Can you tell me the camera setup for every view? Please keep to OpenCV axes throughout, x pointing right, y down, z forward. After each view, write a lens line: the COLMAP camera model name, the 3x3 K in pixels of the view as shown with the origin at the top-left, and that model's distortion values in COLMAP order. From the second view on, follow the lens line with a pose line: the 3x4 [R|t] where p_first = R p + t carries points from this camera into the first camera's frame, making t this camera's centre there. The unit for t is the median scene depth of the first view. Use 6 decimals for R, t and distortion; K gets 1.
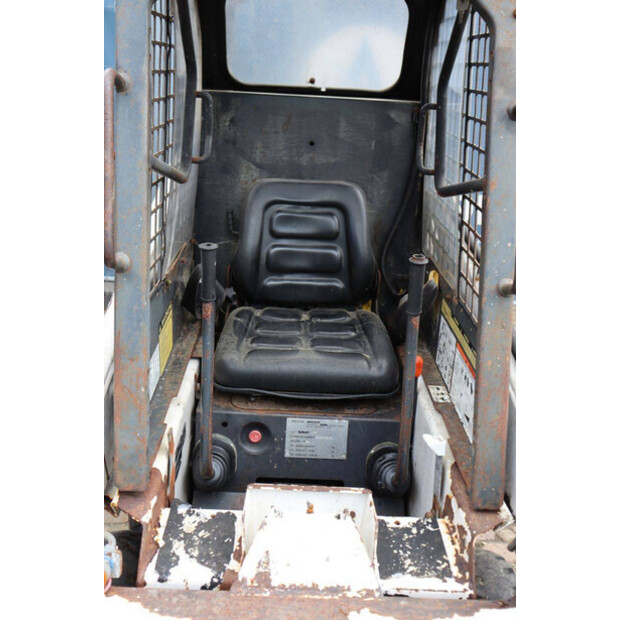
lens RADIAL K [[685.9, 0, 310.0], [0, 685.9, 310.0], [0, 0, 1]] dist [-0.018671, -0.007541]
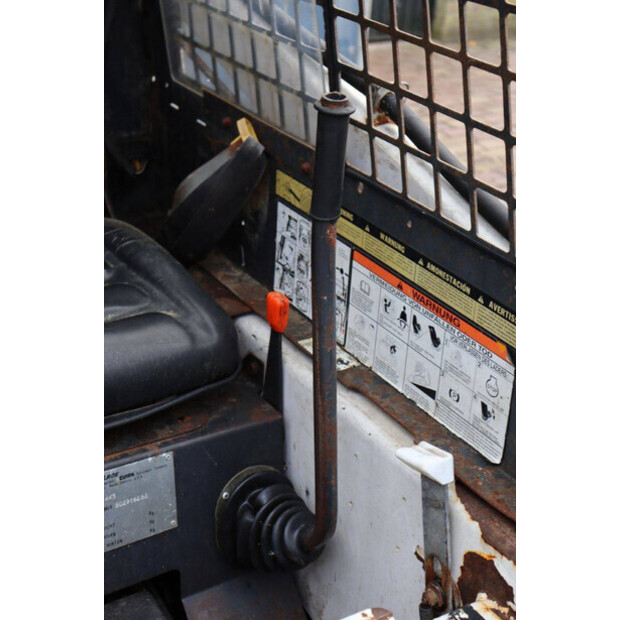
lens RADIAL K [[1065.0, 0, 310.0], [0, 1065.0, 310.0], [0, 0, 1]] dist [0.182970, 0.218936]
pose [[0.859273, -0.236899, 0.453354, -0.176206], [0.170595, 0.968269, 0.182626, -0.057995], [-0.482232, -0.079586, 0.872421, 0.279232]]
